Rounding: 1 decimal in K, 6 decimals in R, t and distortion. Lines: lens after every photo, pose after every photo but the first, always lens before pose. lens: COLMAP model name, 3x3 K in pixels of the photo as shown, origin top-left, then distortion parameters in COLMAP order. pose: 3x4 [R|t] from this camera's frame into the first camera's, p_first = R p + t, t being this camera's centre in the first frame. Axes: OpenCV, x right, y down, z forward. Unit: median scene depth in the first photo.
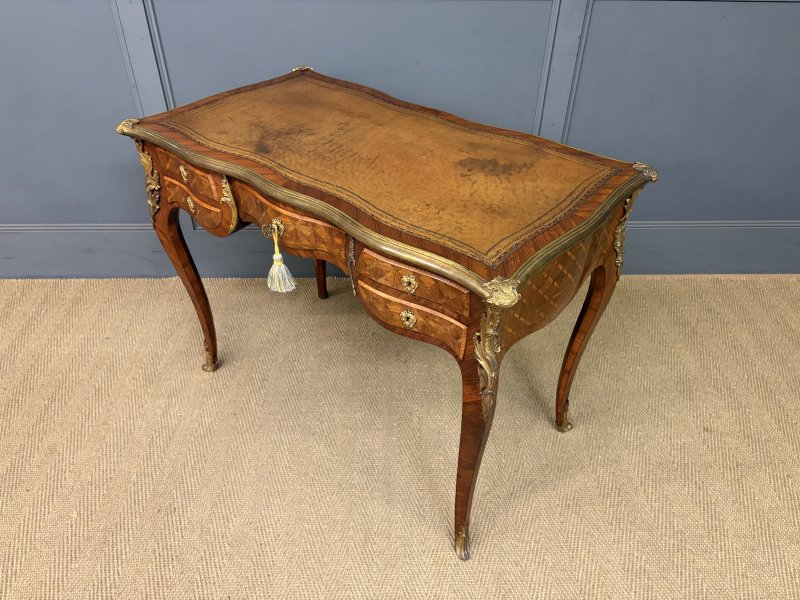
lens RADIAL K [[611.6, 0, 399.6], [0, 611.6, 299.9], [0, 0, 1]] dist [0.061723, -0.075720]
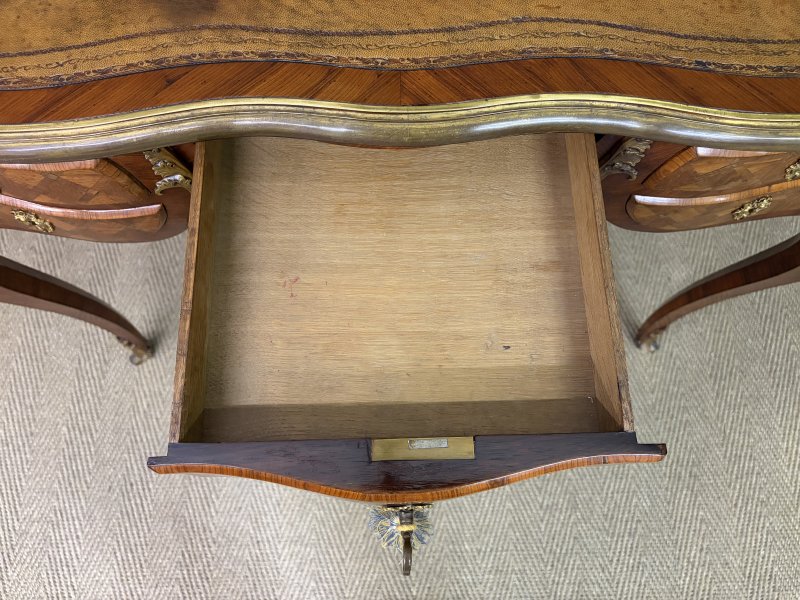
lens RADIAL K [[616.5, 0, 400.9], [0, 616.5, 300.5], [0, 0, 1]] dist [0.026187, -0.027594]
pose [[0.999985, 0.000707, 0.005390, -0.050944], [-0.003657, 0.821141, 0.570713, -0.226648], [-0.004022, -0.570725, 0.821132, 0.484817]]
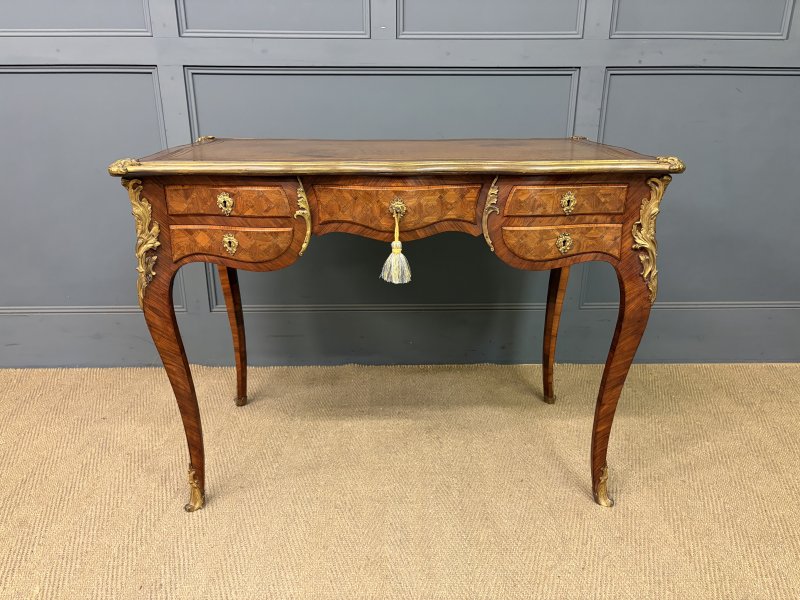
lens RADIAL K [[611.1, 0, 396.5], [0, 611.1, 300.9], [0, 0, 1]] dist [0.061297, -0.074937]
pose [[0.999894, -0.009015, -0.011473, -0.044707], [0.005021, 0.950885, -0.309505, 0.217701], [0.013700, 0.309414, 0.950829, 0.122898]]
